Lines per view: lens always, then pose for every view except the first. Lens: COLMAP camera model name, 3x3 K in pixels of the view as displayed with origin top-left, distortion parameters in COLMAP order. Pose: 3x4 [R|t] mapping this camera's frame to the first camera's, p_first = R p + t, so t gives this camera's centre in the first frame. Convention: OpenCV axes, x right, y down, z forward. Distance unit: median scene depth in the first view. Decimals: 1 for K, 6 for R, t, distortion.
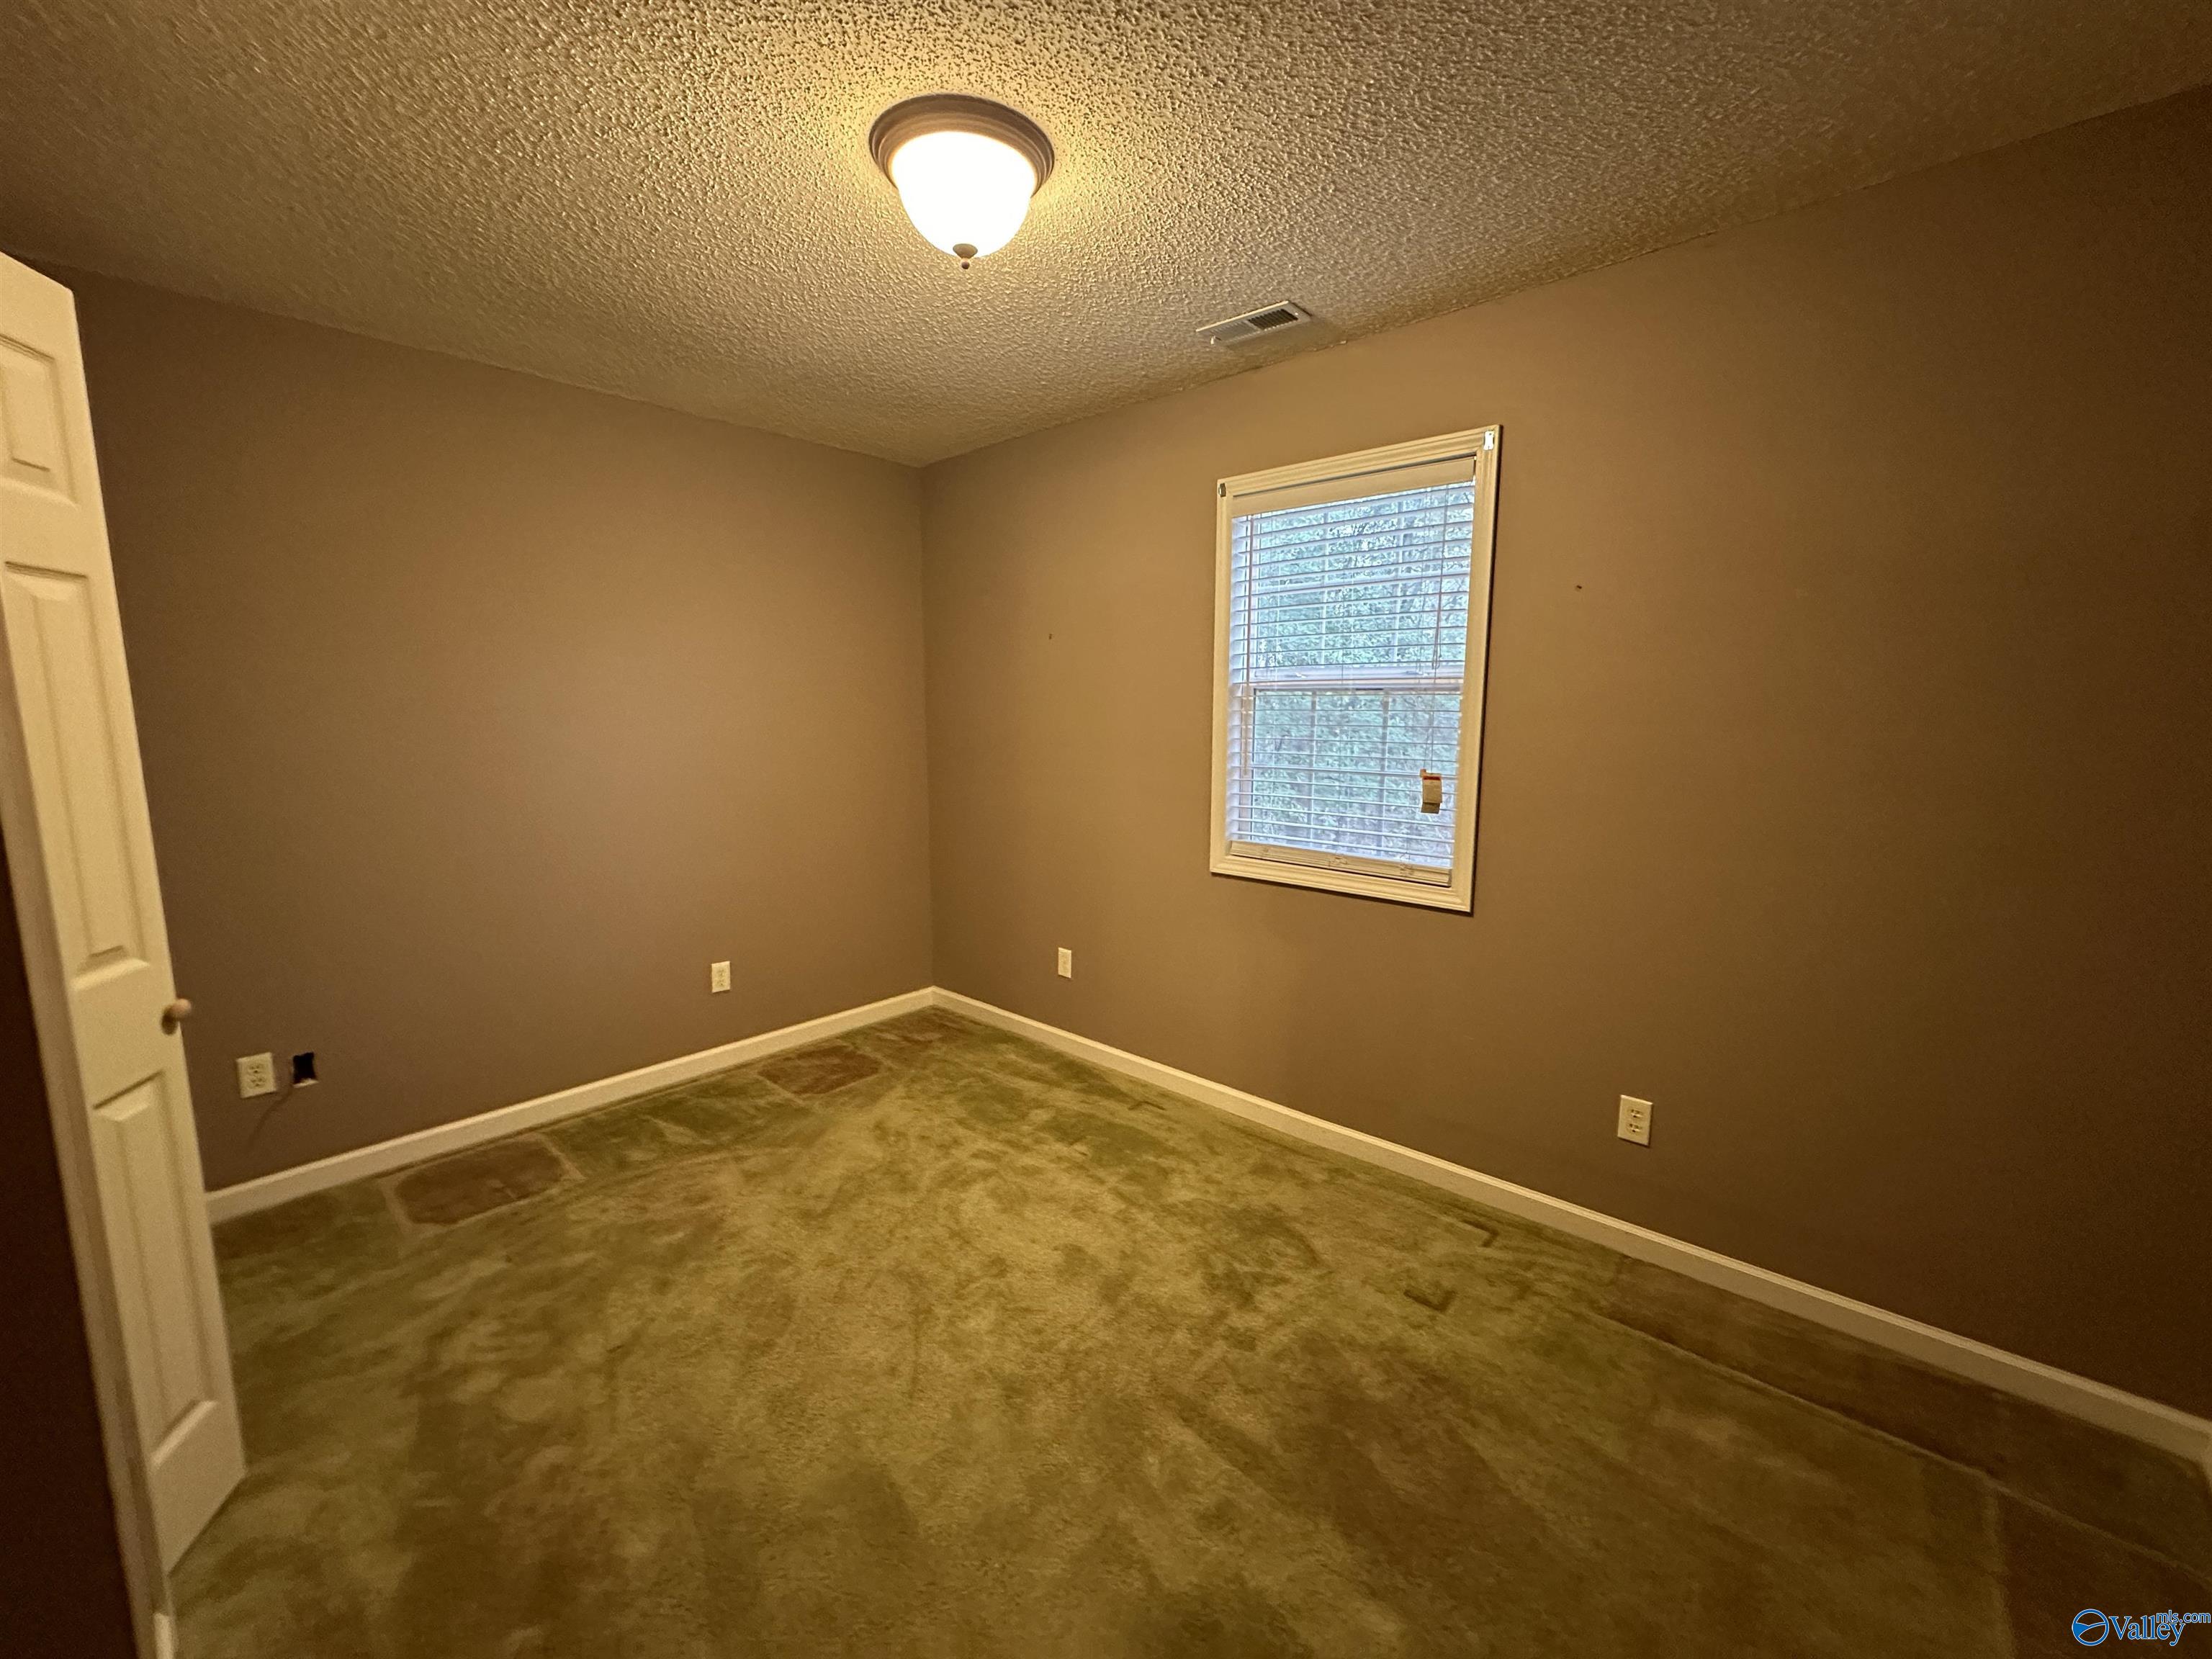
lens RADIAL K [[883.3, 0, 1106.7], [0, 883.3, 825.3], [0, 0, 1]] dist [-0.005719, 0.000940]
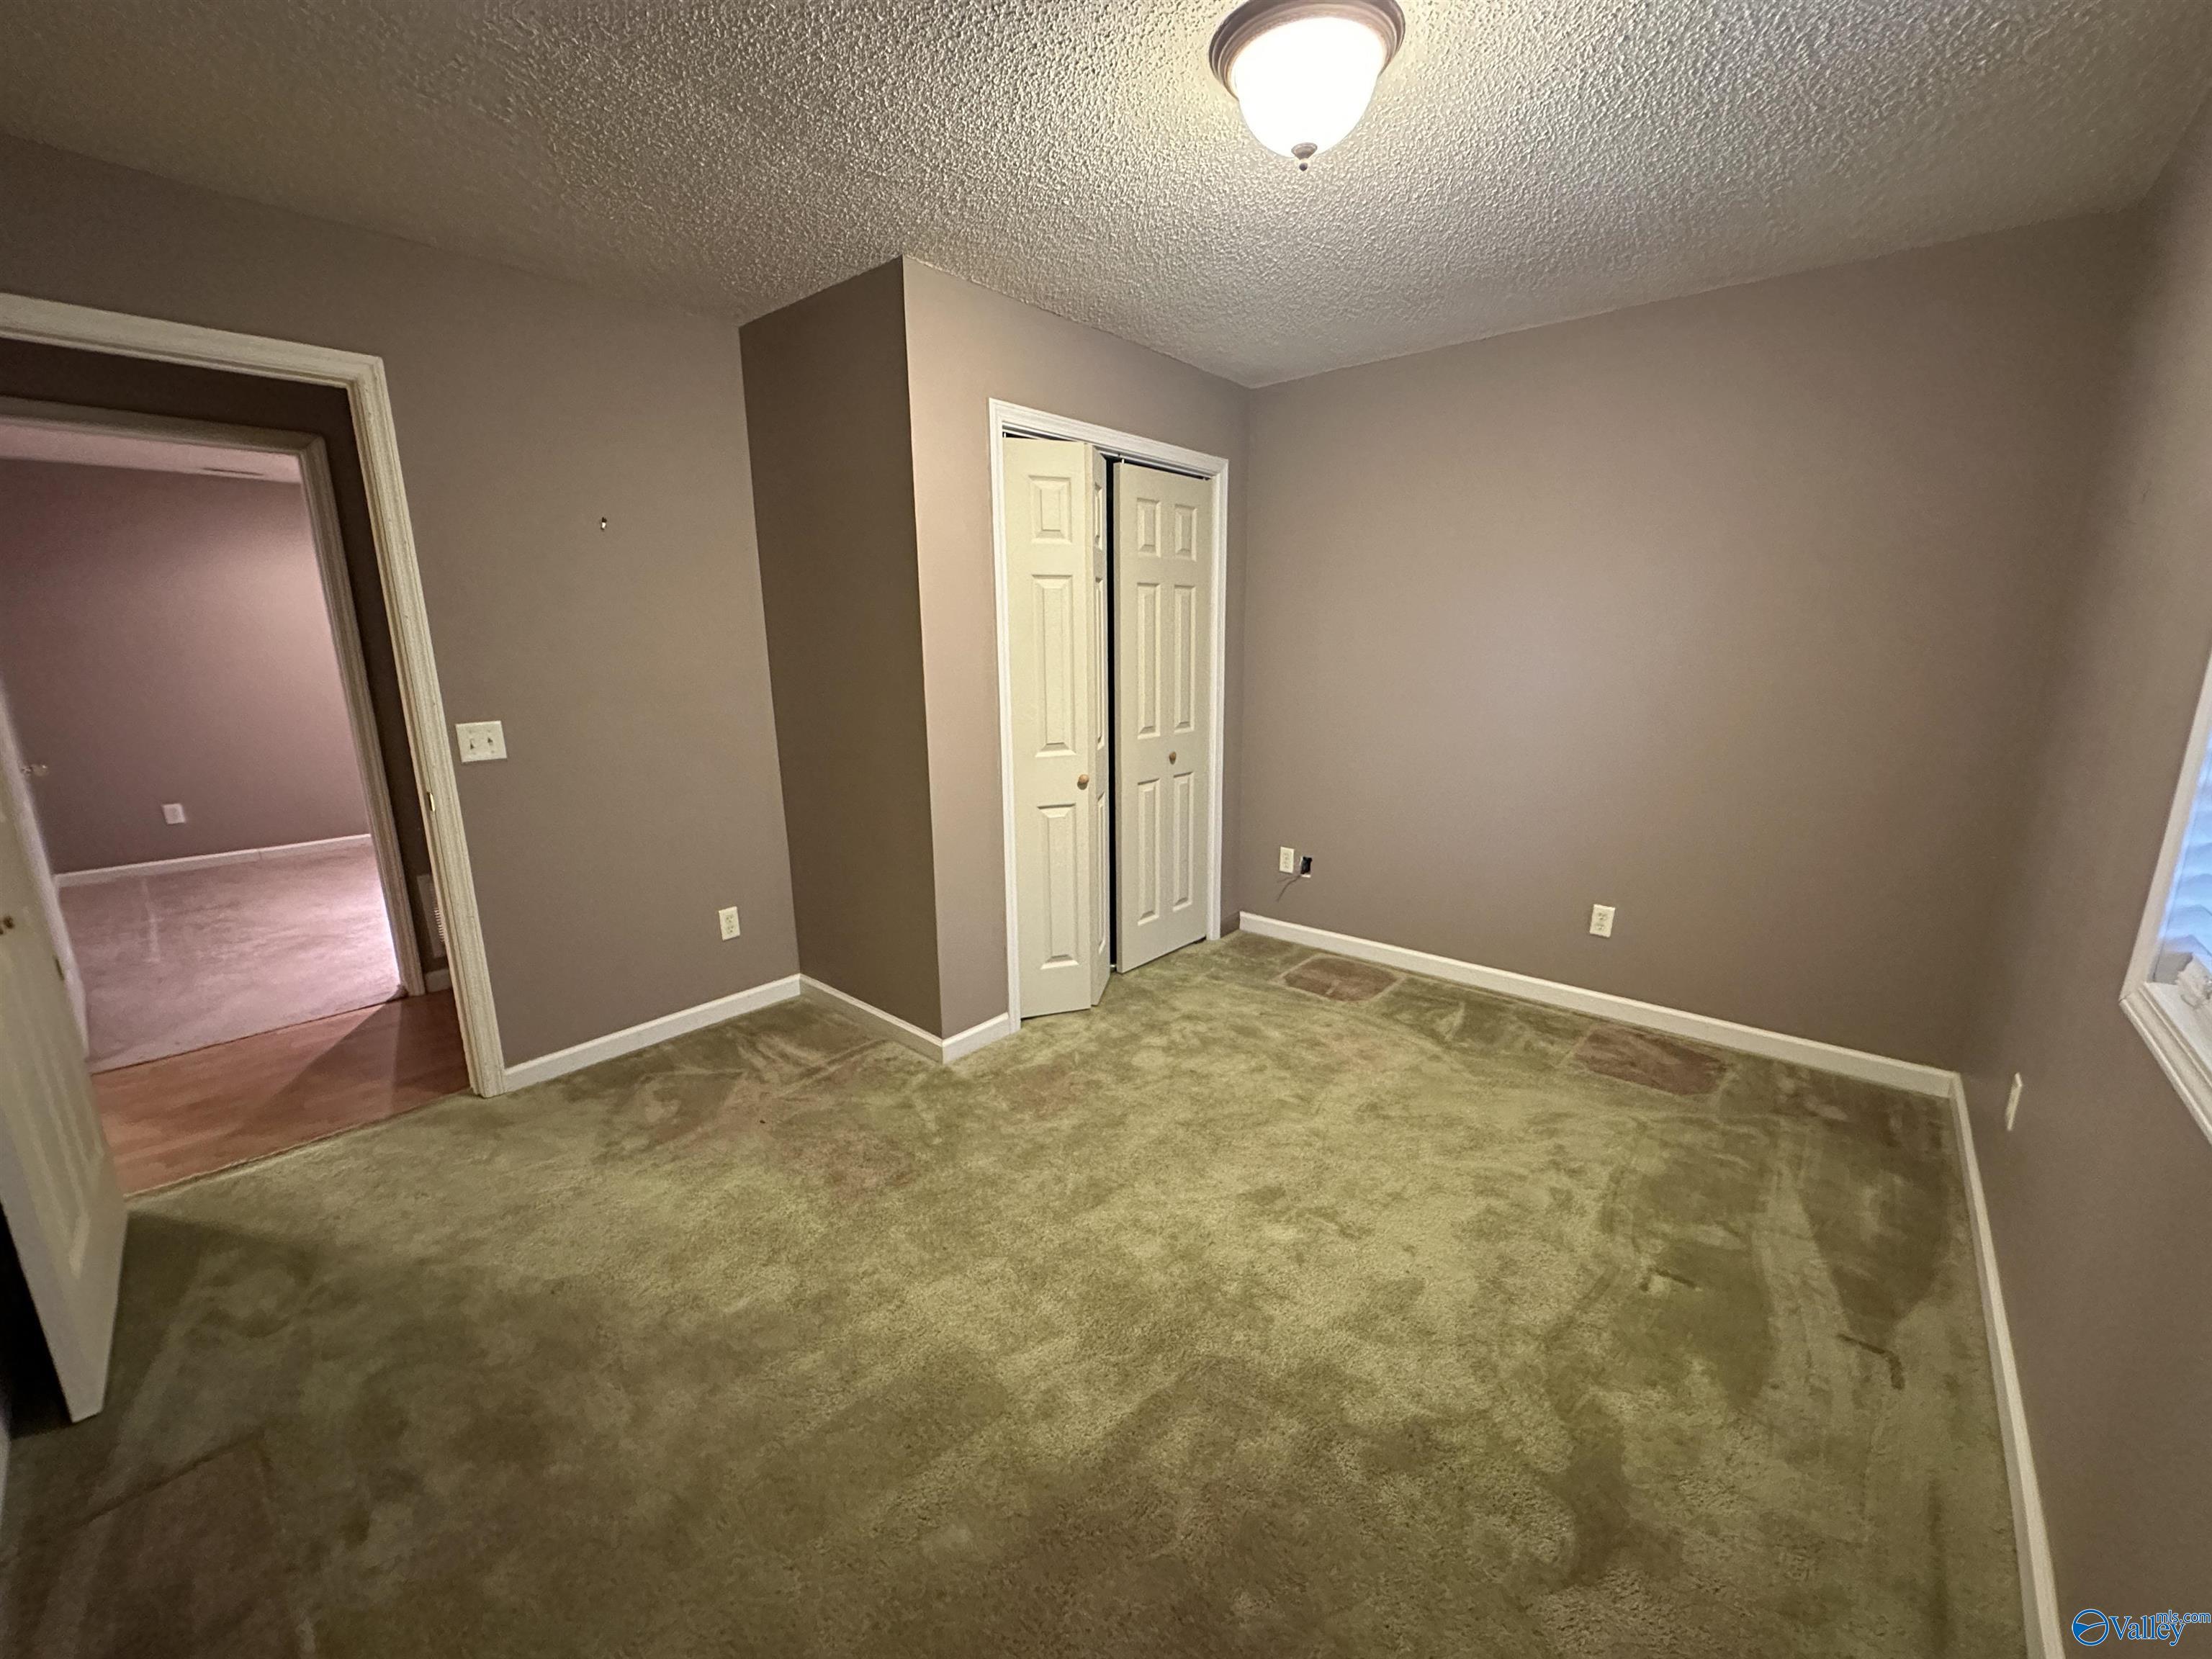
lens RADIAL K [[883.3, 0, 1107.9], [0, 883.3, 833.8], [0, 0, 1]] dist [-0.005719, 0.000940]
pose [[0.023055, 0.215520, -0.976227, 0.580873], [-0.127426, 0.969156, 0.210949, -0.065576], [0.991580, 0.119534, 0.049807, 0.525412]]
